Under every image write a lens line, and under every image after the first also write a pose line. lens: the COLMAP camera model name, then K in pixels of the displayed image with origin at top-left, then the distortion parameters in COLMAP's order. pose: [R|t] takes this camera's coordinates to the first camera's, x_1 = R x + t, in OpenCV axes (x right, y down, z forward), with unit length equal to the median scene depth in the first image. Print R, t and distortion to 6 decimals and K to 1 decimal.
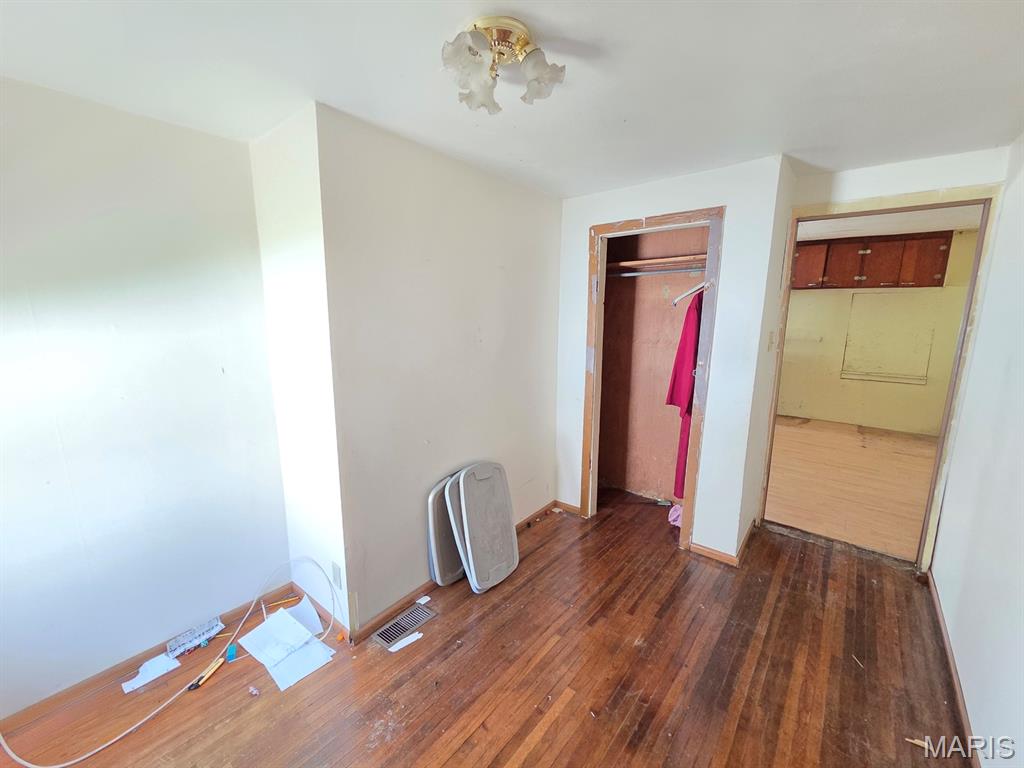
lens RADIAL K [[414.6, 0, 507.9], [0, 414.6, 381.7], [0, 0, 1]] dist [0.004463, -0.000395]
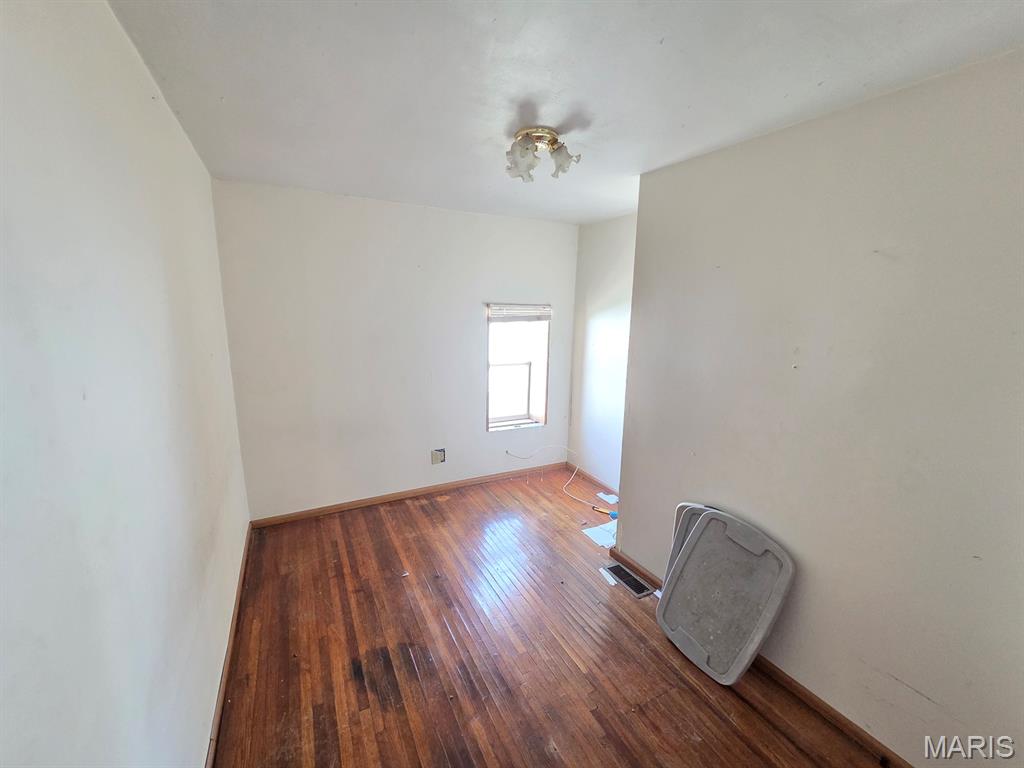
lens RADIAL K [[414.6, 0, 509.1], [0, 414.6, 386.3], [0, 0, 1]] dist [0.004463, -0.000395]
pose [[-0.377707, 0.171251, -0.909951, 0.919340], [-0.183318, 0.949464, 0.254779, -0.193936], [0.907597, 0.263042, -0.327226, 0.983513]]
